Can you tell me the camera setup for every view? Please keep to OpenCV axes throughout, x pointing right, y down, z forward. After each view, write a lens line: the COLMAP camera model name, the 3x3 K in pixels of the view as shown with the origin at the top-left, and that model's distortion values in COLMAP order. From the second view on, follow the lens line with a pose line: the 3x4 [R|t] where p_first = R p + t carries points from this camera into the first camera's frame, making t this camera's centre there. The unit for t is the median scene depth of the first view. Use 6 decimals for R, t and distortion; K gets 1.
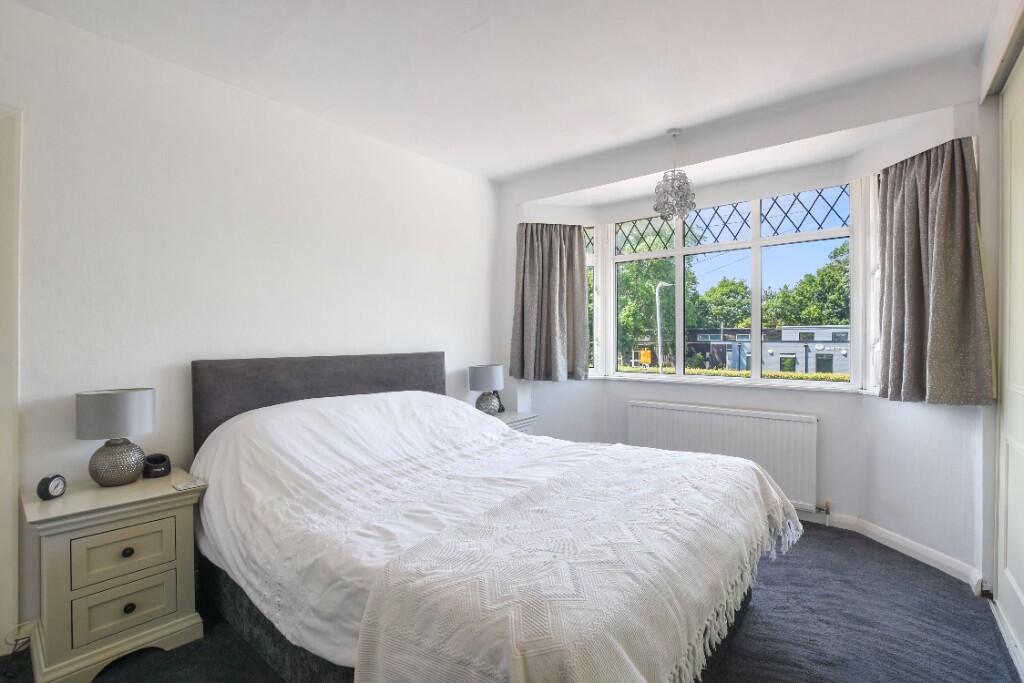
lens RADIAL K [[463.0, 0, 512.0], [0, 463.0, 341.5], [0, 0, 1]] dist [-0.002534, -0.000473]
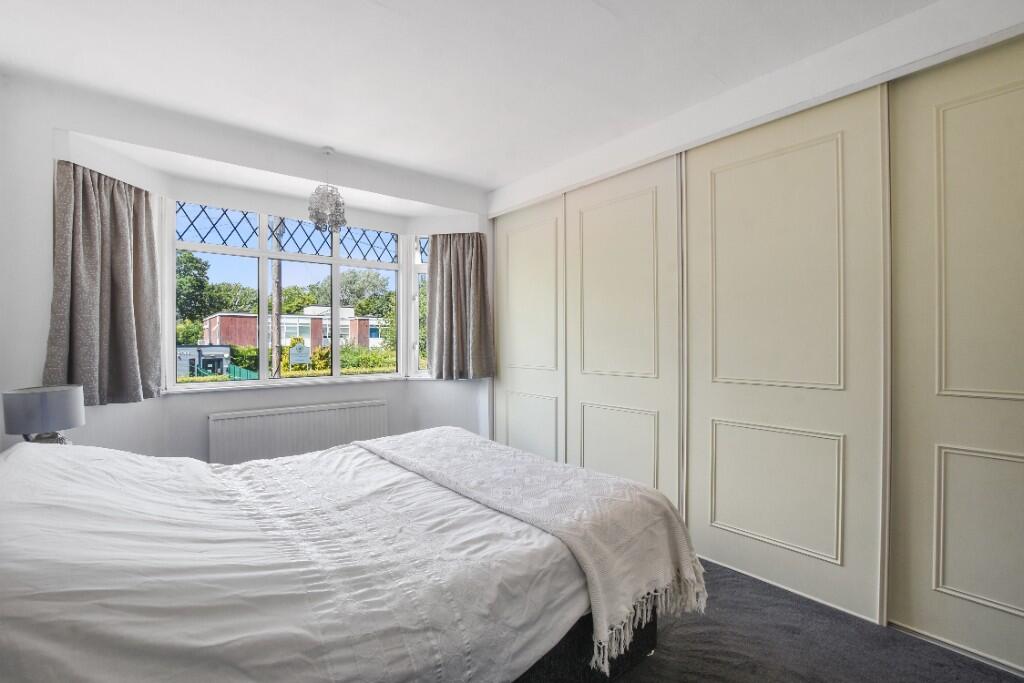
lens RADIAL K [[467.3, 0, 514.9], [0, 467.3, 340.1], [0, 0, 1]] dist [-0.068664, 0.000750]
pose [[0.163921, 0.009814, 0.986425, -0.809703], [0.017008, 0.999774, -0.012773, 0.015116], [-0.986327, 0.018871, 0.163717, 0.525677]]
